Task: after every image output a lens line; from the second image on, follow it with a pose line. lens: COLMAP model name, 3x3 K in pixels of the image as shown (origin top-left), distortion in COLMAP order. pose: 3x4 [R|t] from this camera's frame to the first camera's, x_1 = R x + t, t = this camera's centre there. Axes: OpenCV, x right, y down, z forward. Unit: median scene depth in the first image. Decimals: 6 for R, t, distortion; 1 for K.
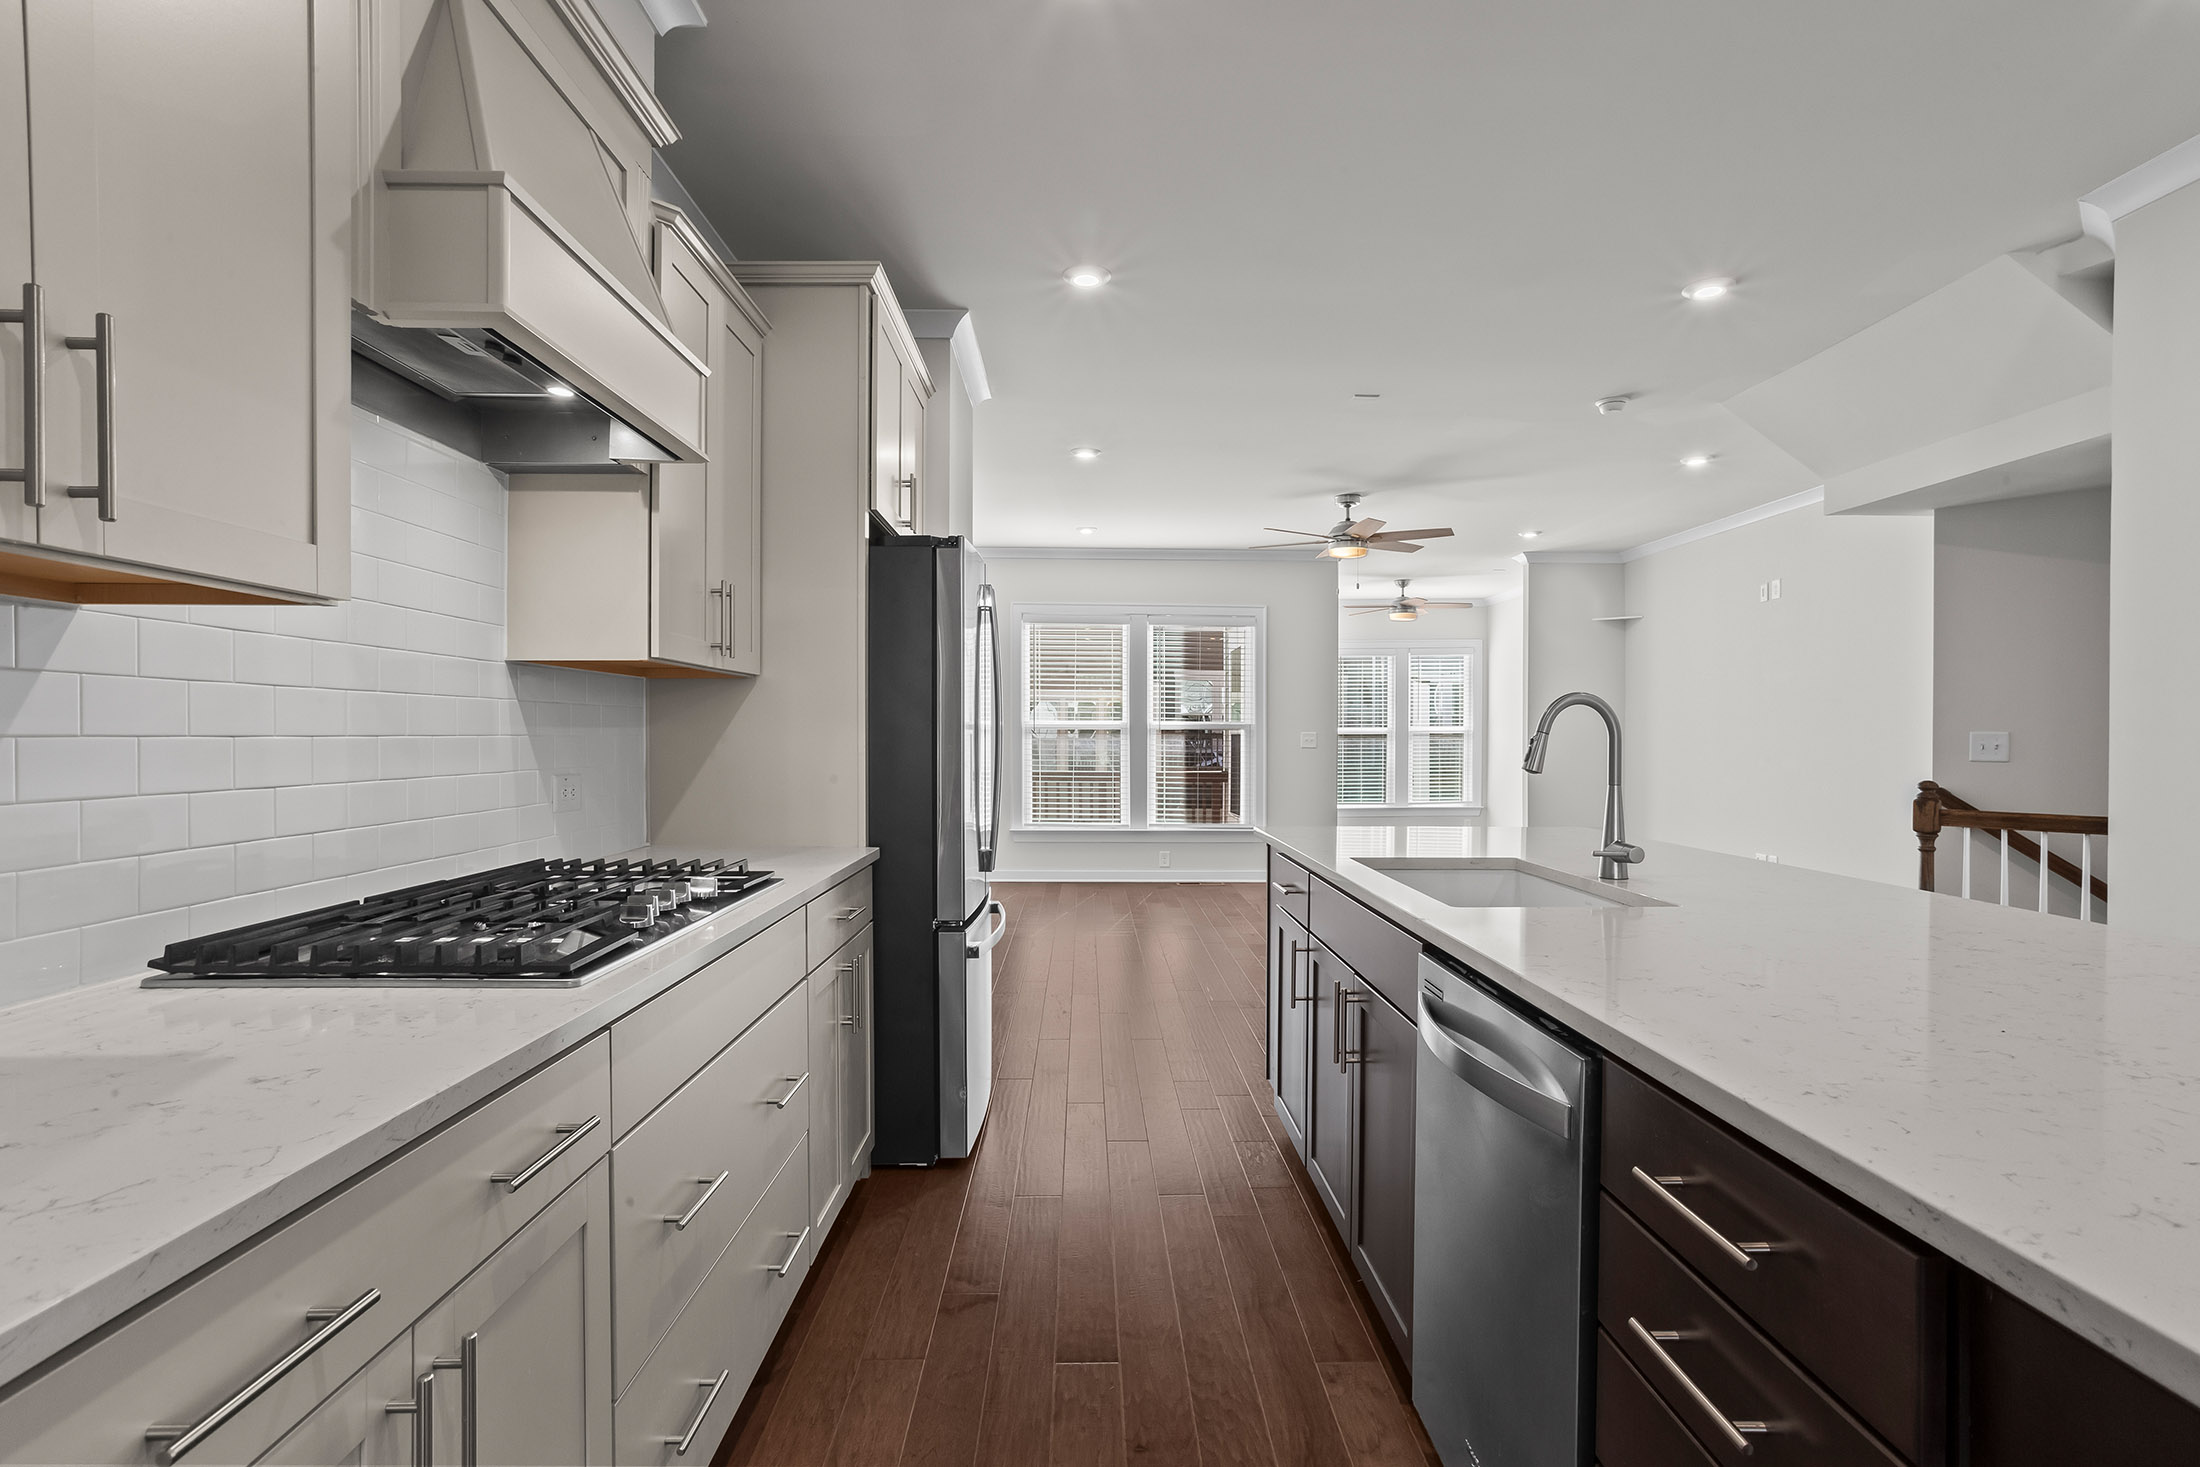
lens RADIAL K [[1061.3, 0, 1102.5], [0, 1061.3, 746.1], [0, 0, 1]] dist [-0.044972, 0.034185]
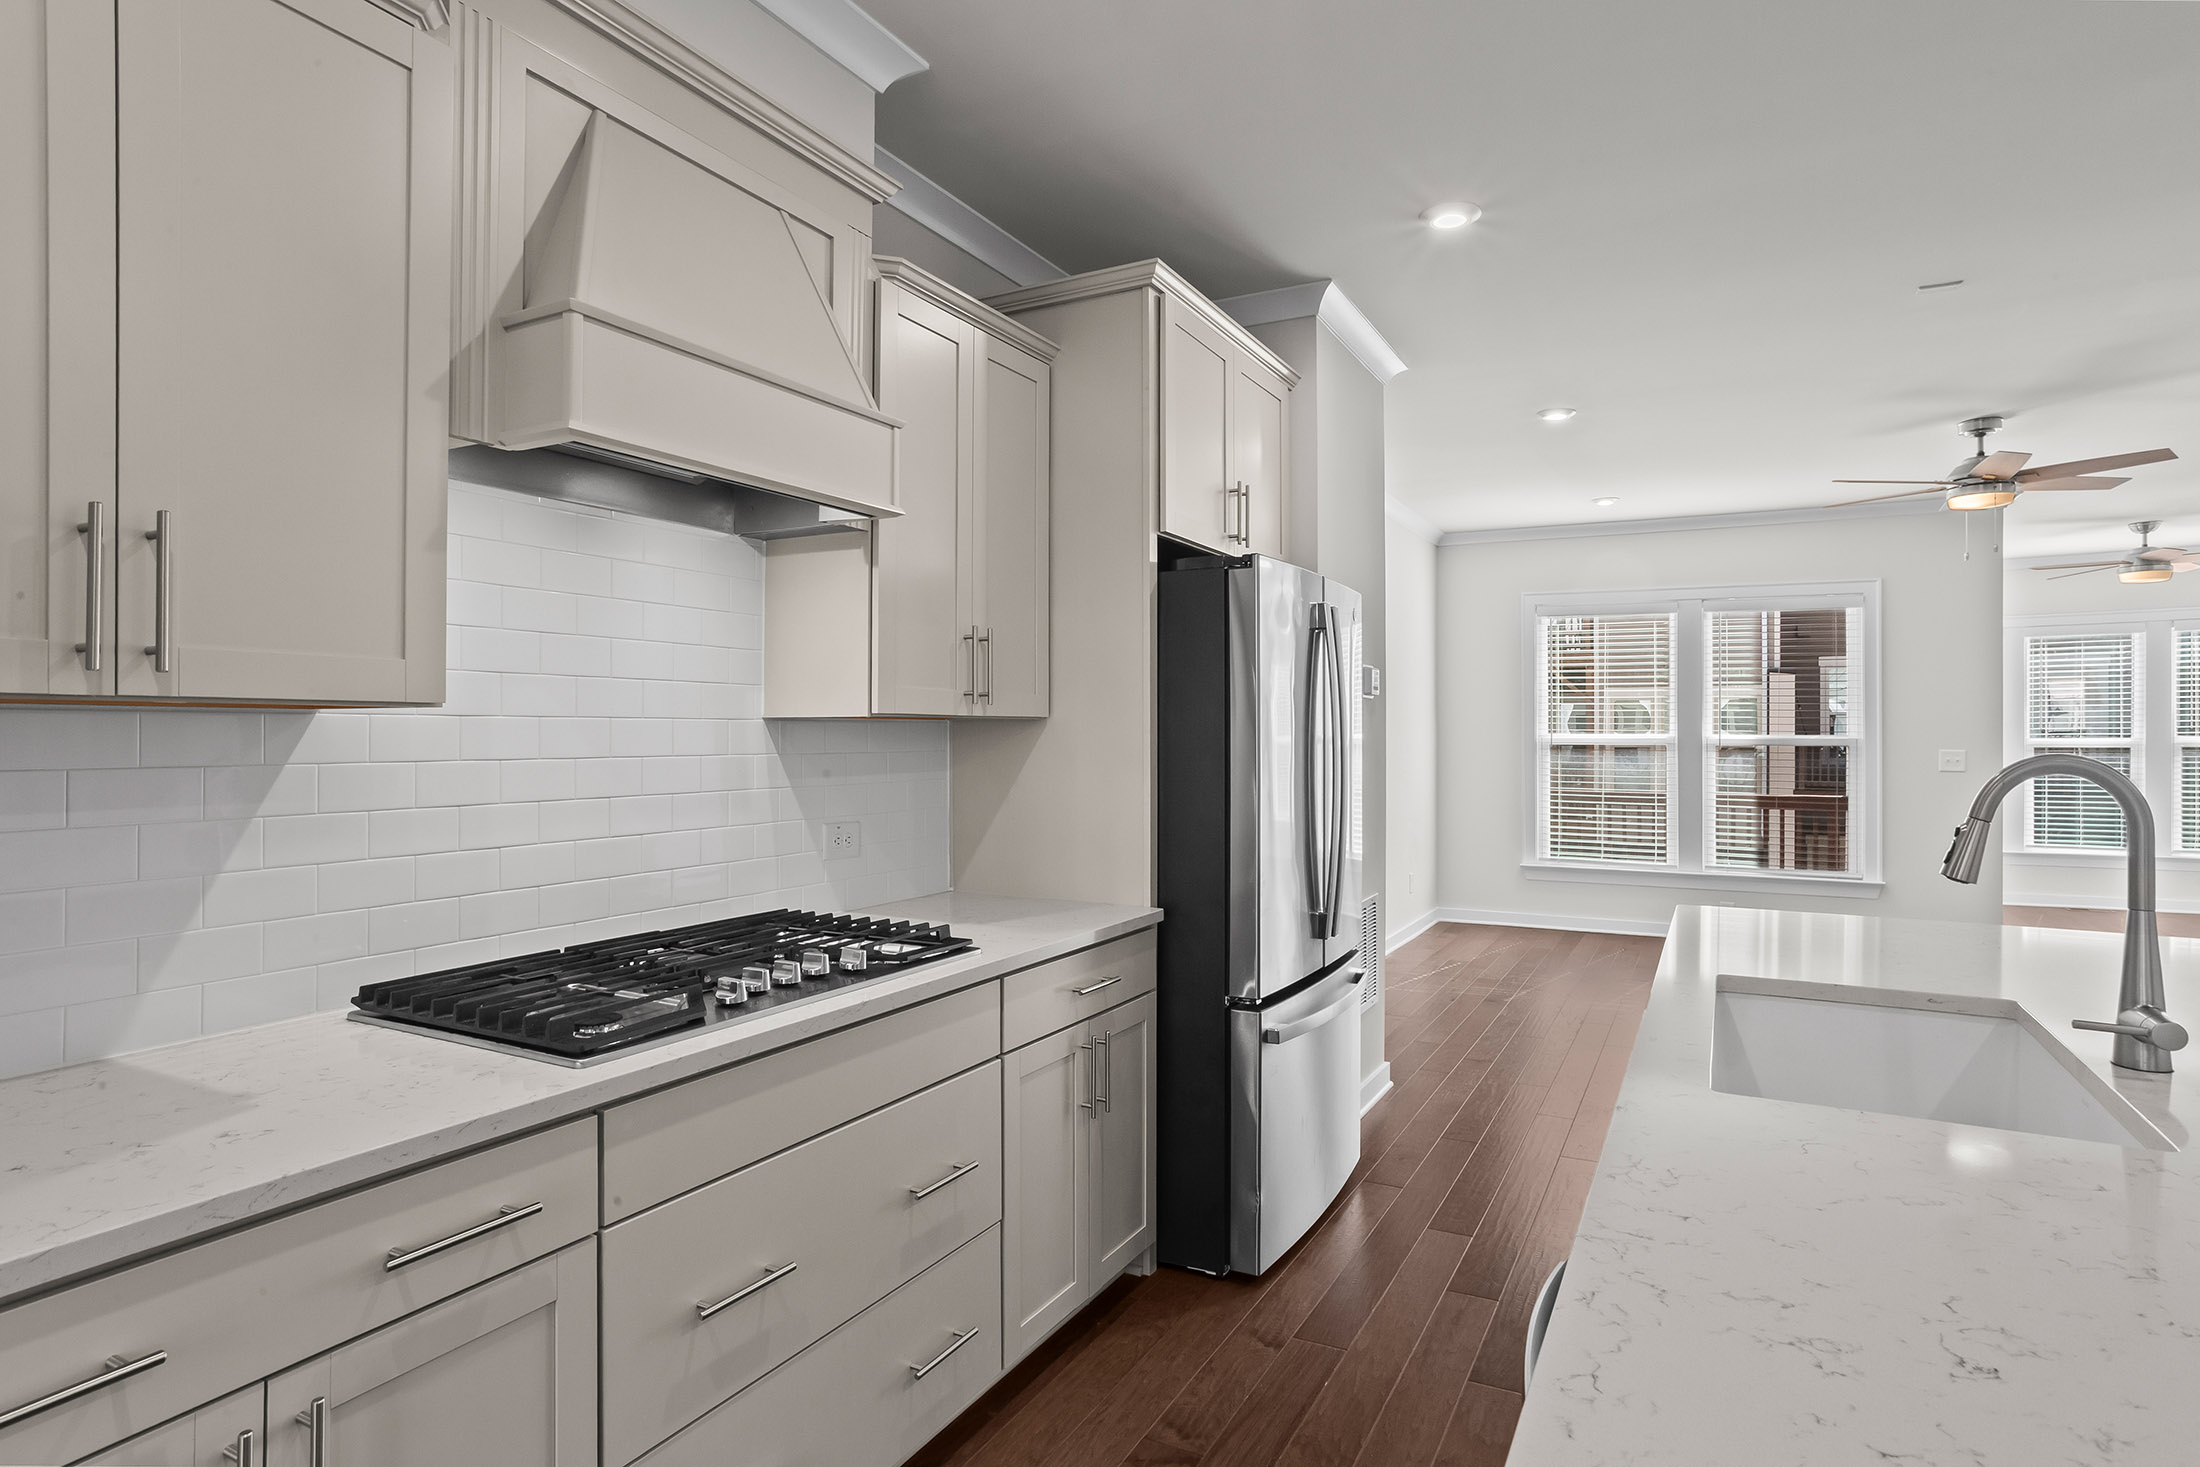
lens RADIAL K [[1175.3, 0, 1101.0], [0, 1175.3, 728.5], [0, 0, 1]] dist [-0.044253, 0.031734]
pose [[0.872856, -0.003258, -0.487966, 0.222644], [-0.004504, 0.999881, -0.014733, -0.040500], [0.487956, 0.015058, 0.872738, 0.102947]]
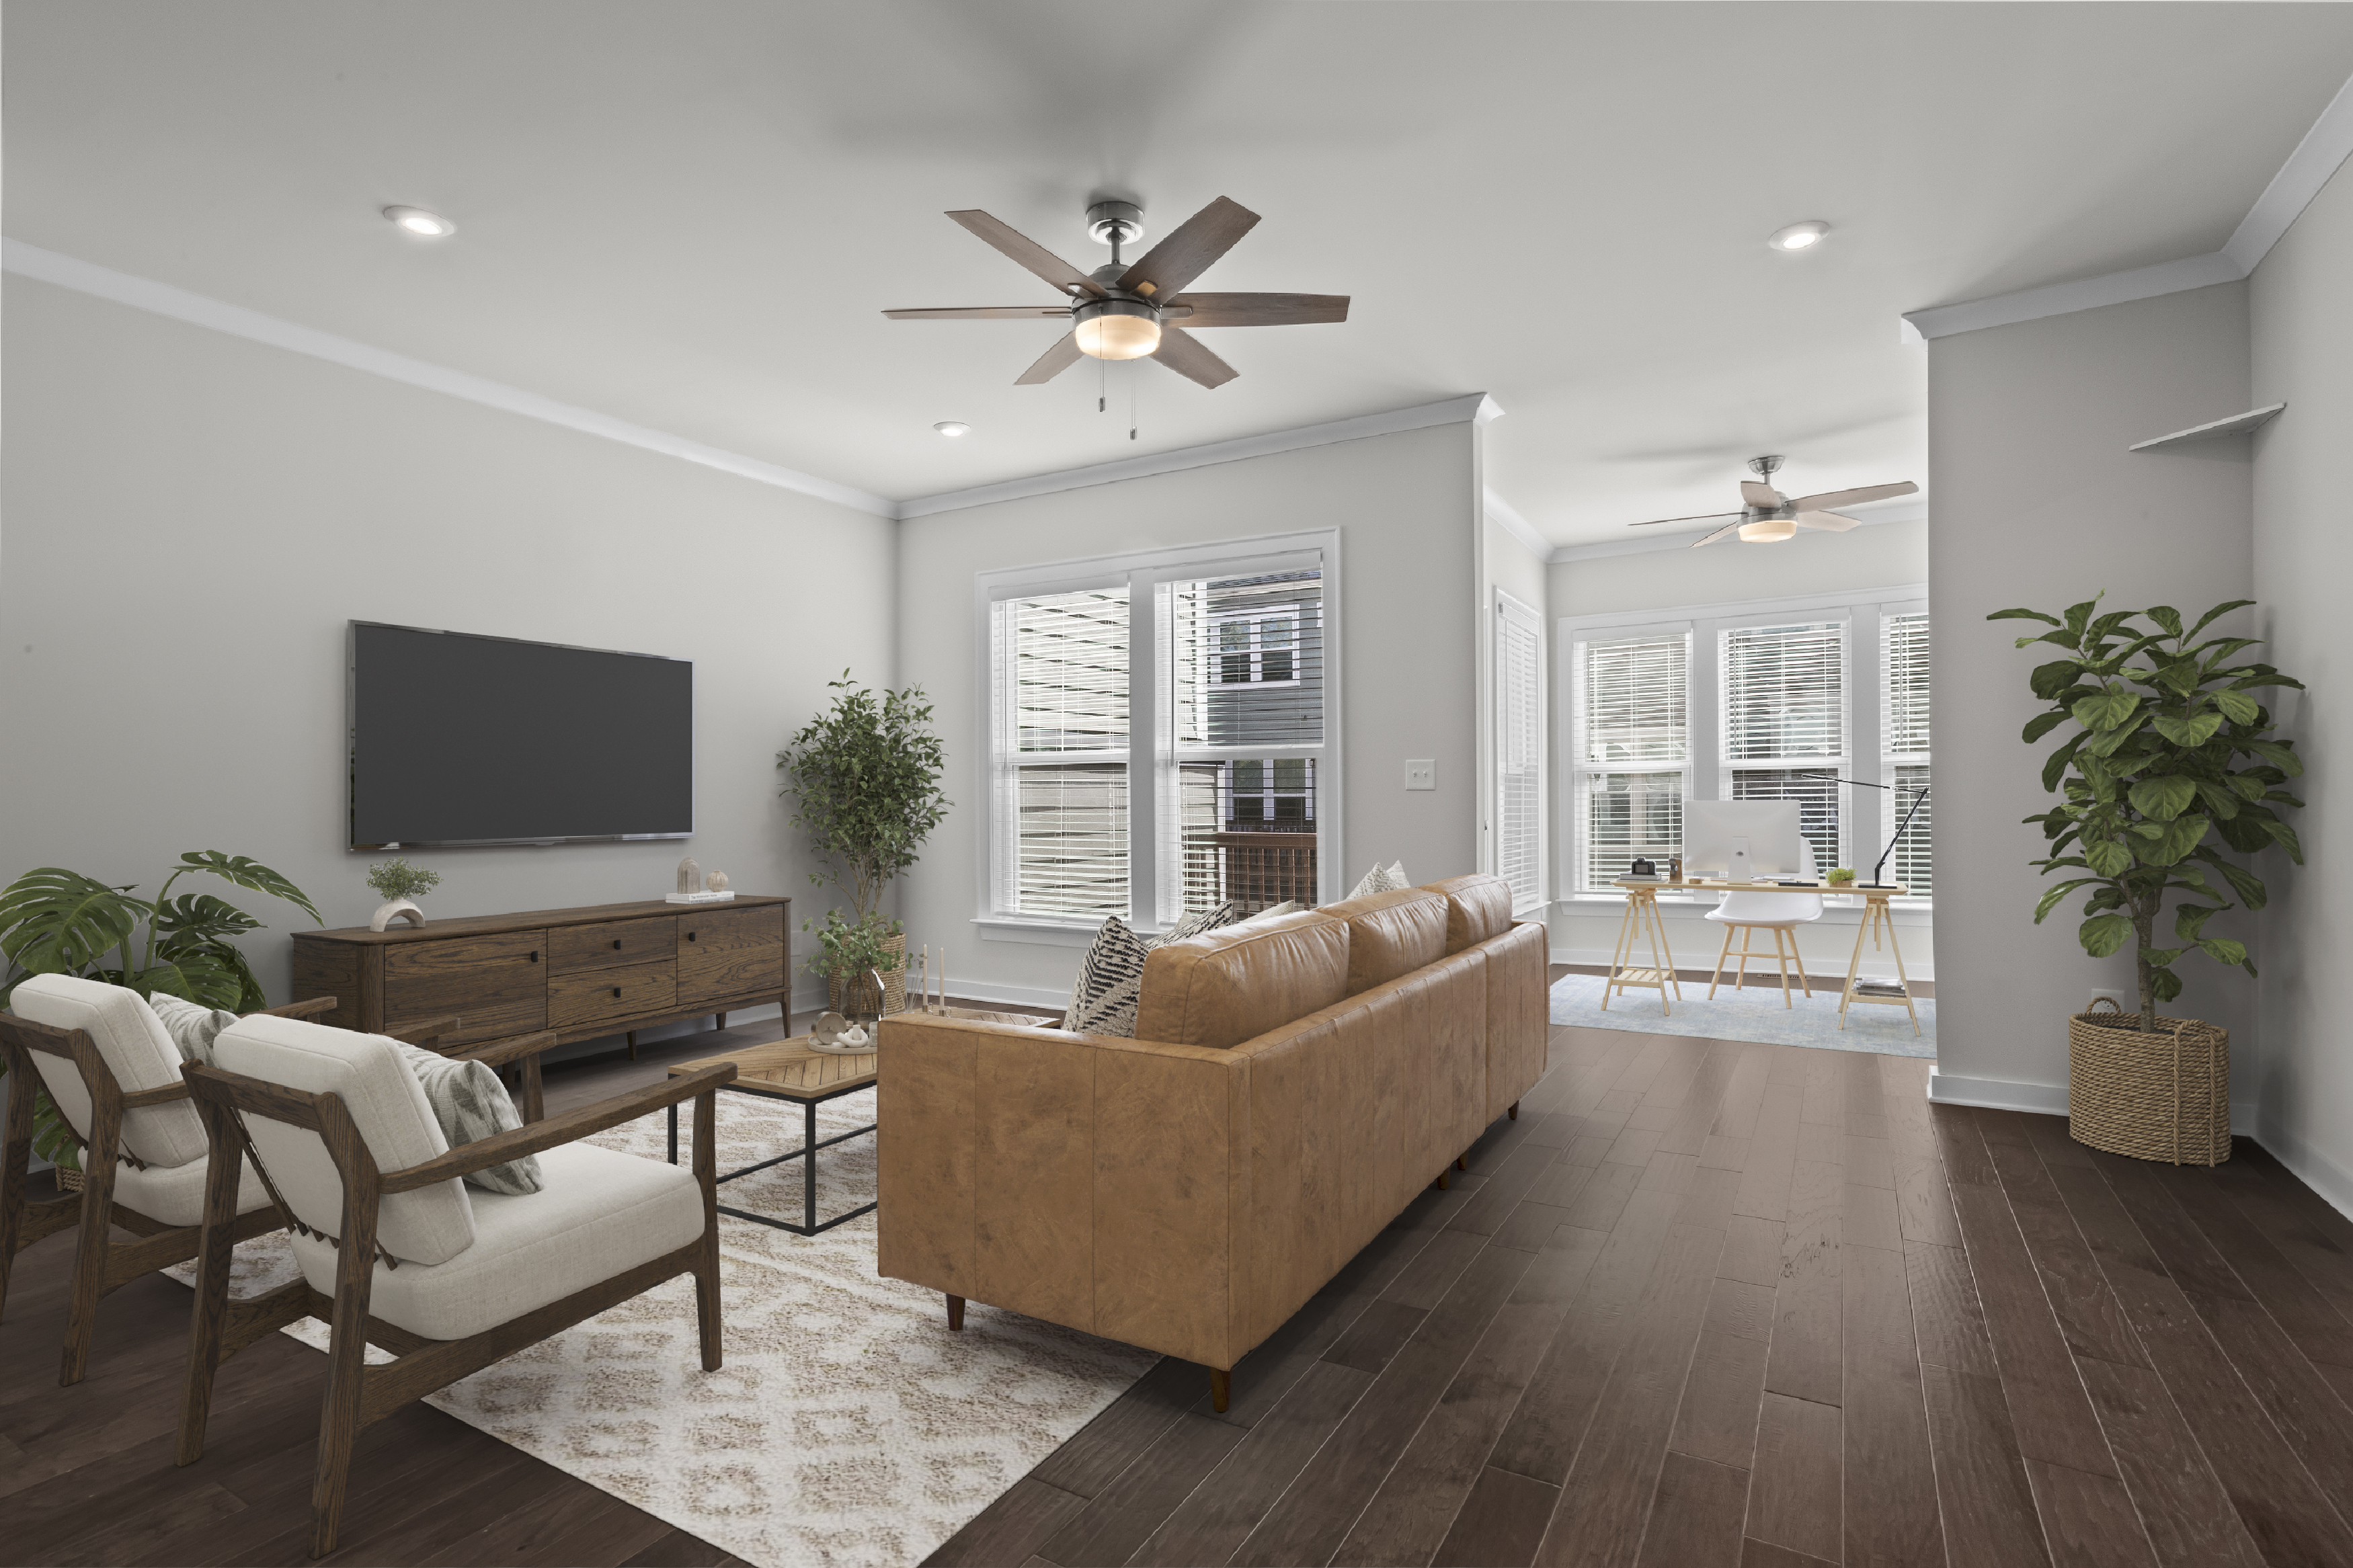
lens RADIAL K [[1128.4, 0, 1175.2], [0, 1128.4, 789.2], [0, 0, 1]] dist [-0.000407, 0.000460]
pose [[0.851508, -0.009097, -0.524262, 1.160845], [0.001249, 0.999882, -0.015321, 0.029108], [0.524340, 0.012391, 0.851419, 1.422602]]
